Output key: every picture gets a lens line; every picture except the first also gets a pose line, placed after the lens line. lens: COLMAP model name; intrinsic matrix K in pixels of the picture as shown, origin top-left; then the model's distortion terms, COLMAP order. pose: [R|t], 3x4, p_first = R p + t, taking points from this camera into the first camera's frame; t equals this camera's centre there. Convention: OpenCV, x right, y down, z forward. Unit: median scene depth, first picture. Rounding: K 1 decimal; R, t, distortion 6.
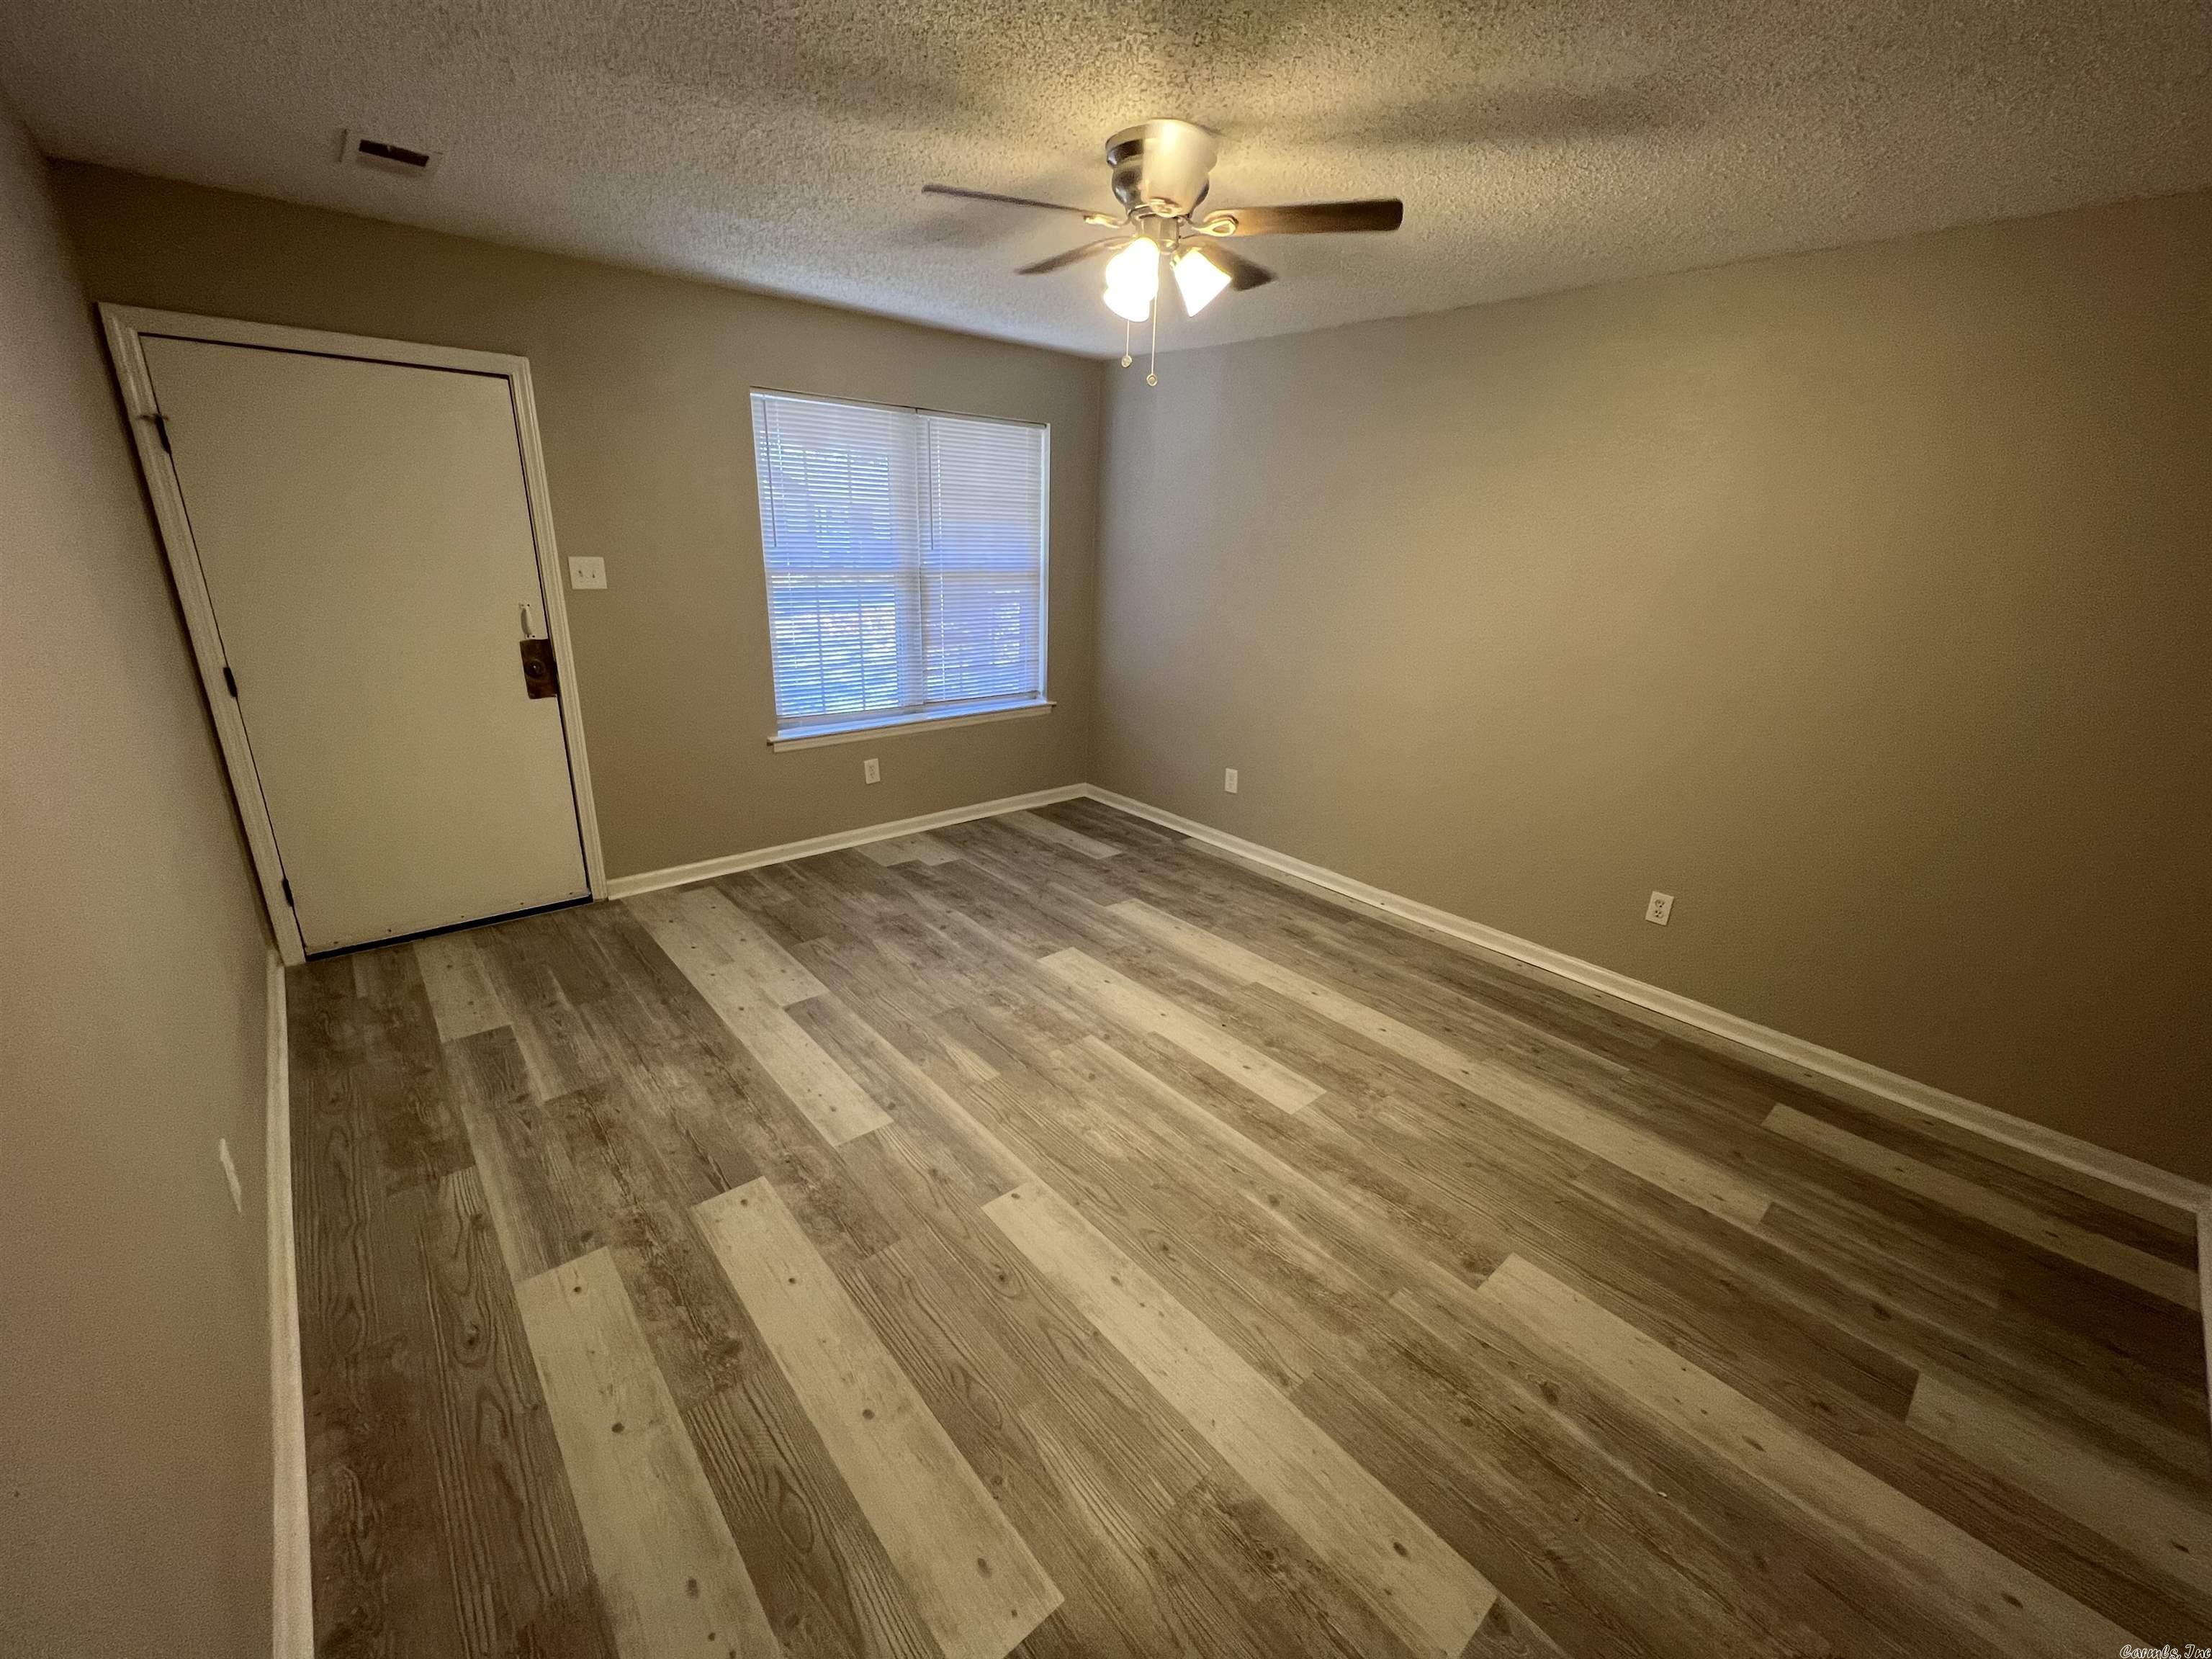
lens RADIAL K [[886.4, 0, 1098.4], [0, 886.4, 827.9], [0, 0, 1]] dist [0.001708, 0.000530]
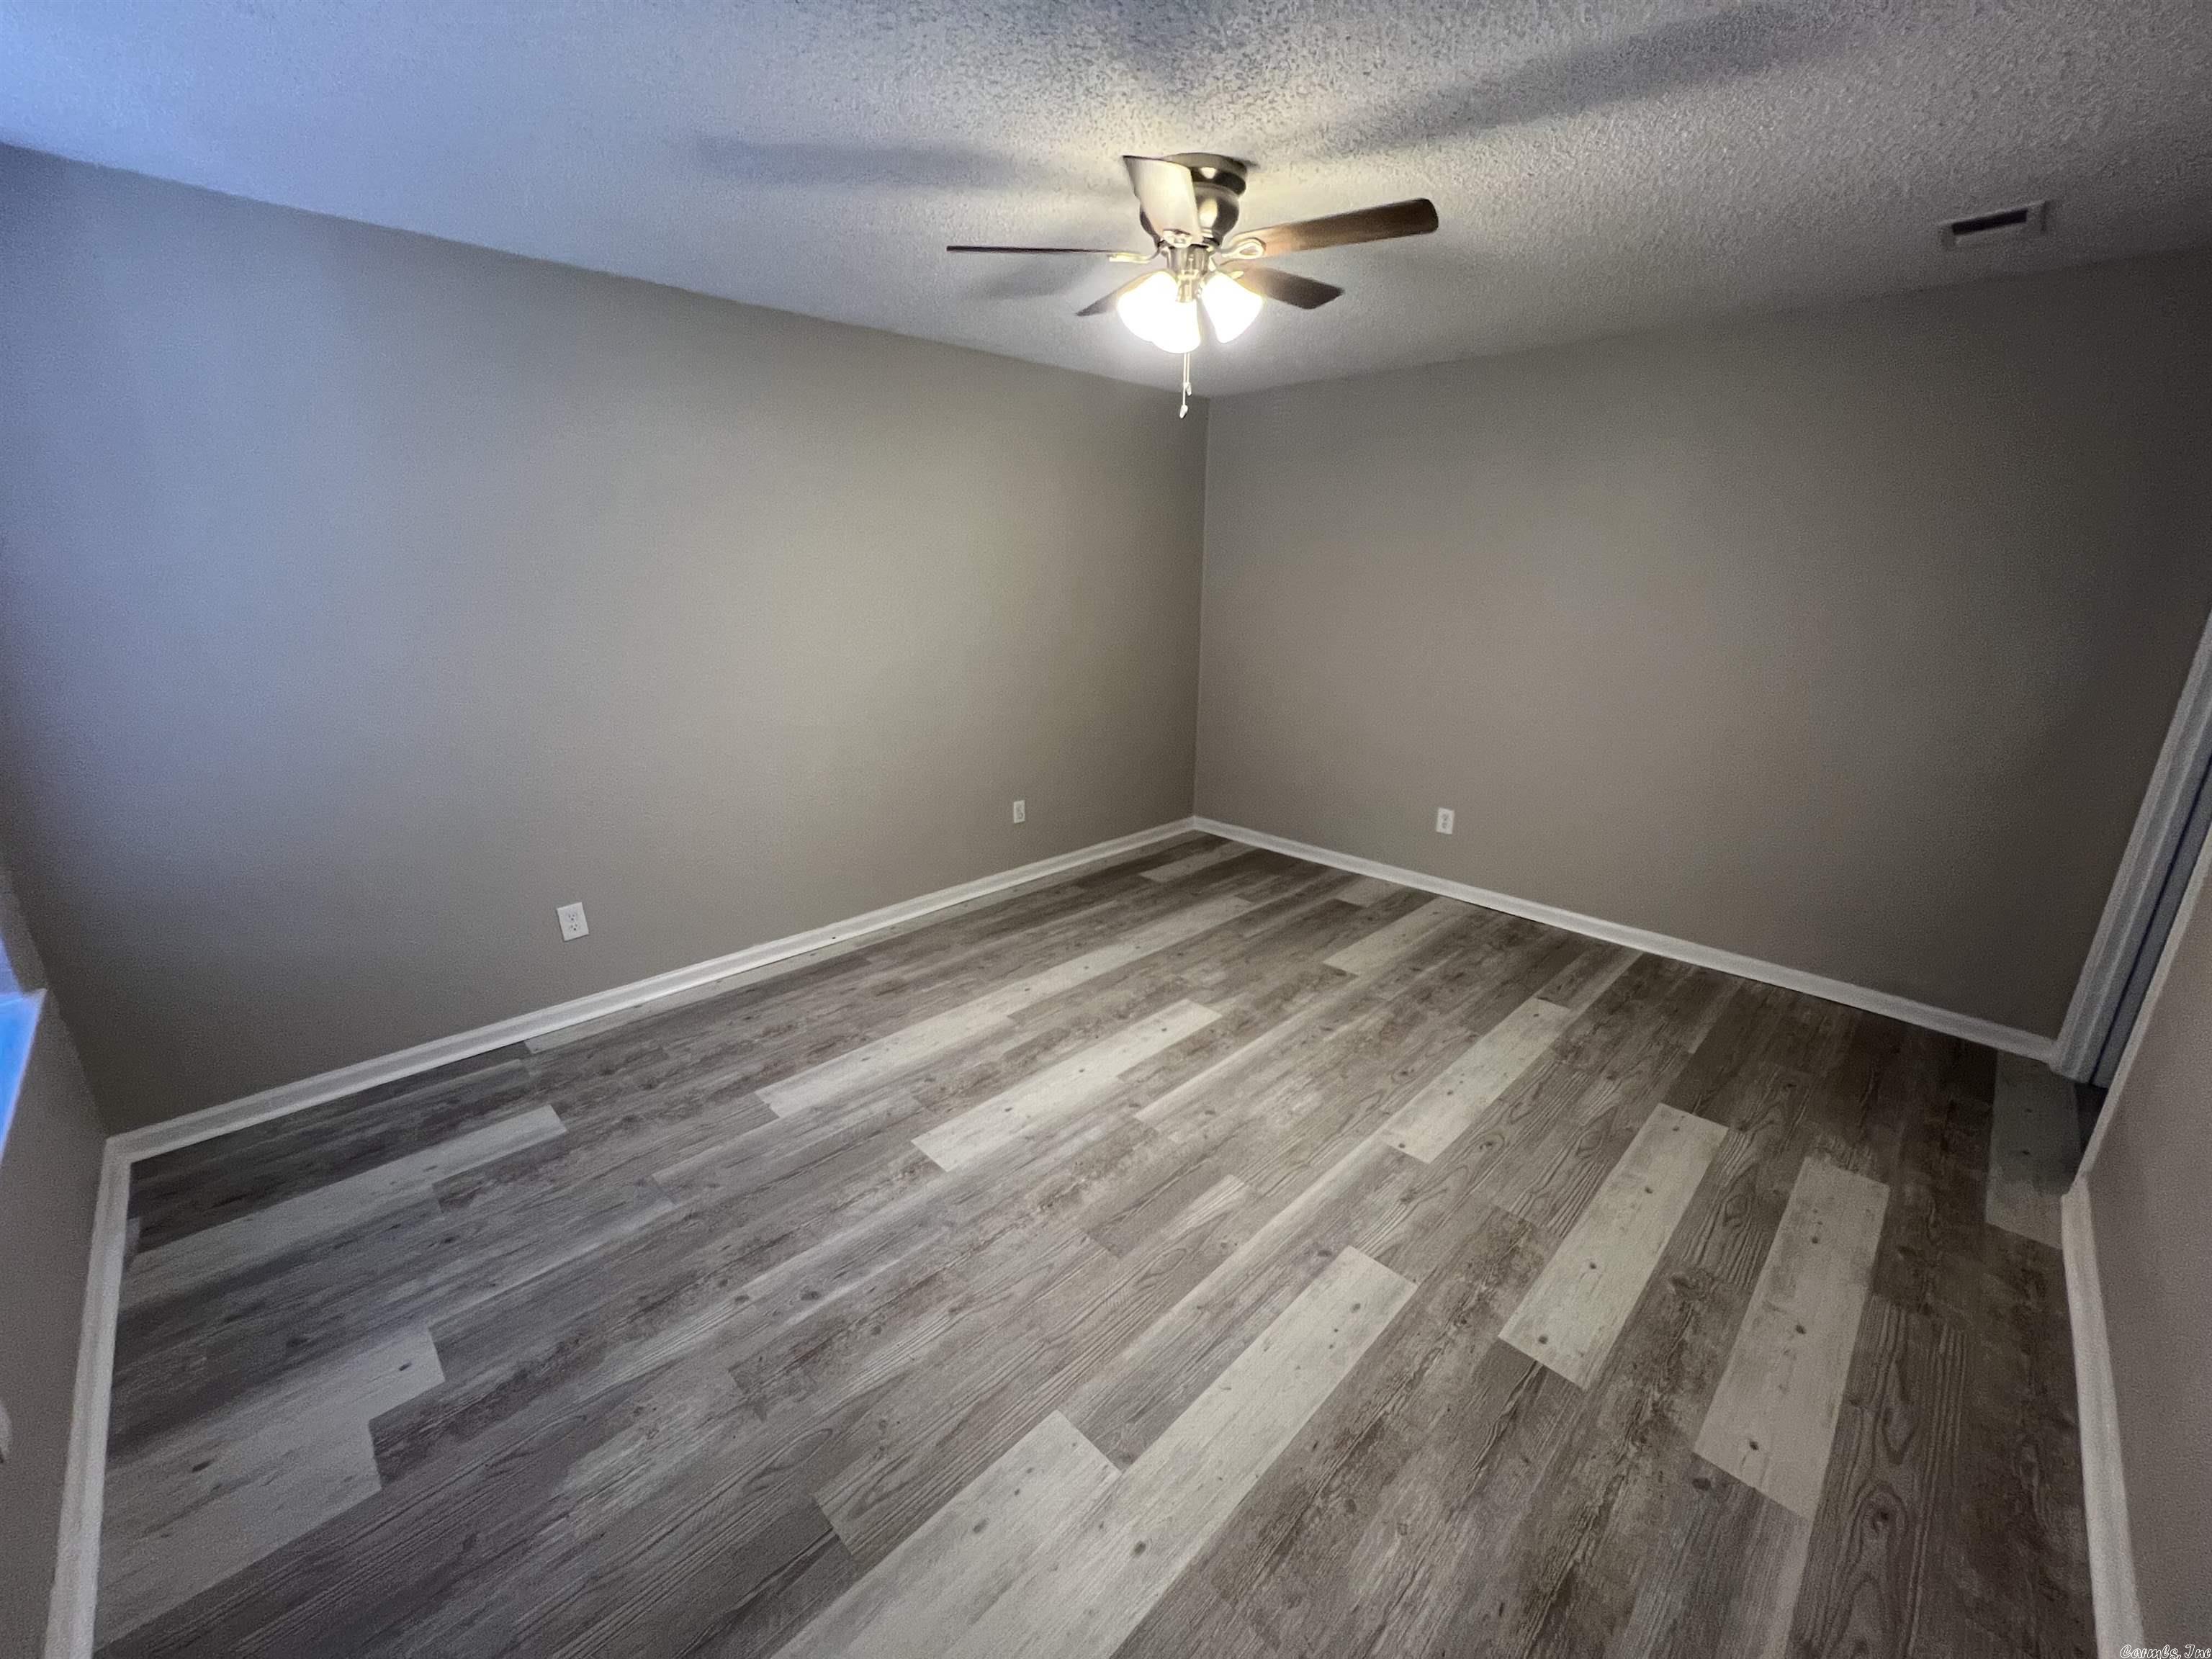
lens RADIAL K [[886.4, 0, 1104.6], [0, 886.4, 820.6], [0, 0, 1]] dist [0.001708, 0.000530]
pose [[-0.070226, -0.322233, 0.944052, -0.831116], [0.307690, 0.893245, 0.327780, -0.371434], [-0.948892, 0.313494, 0.036419, 0.978889]]
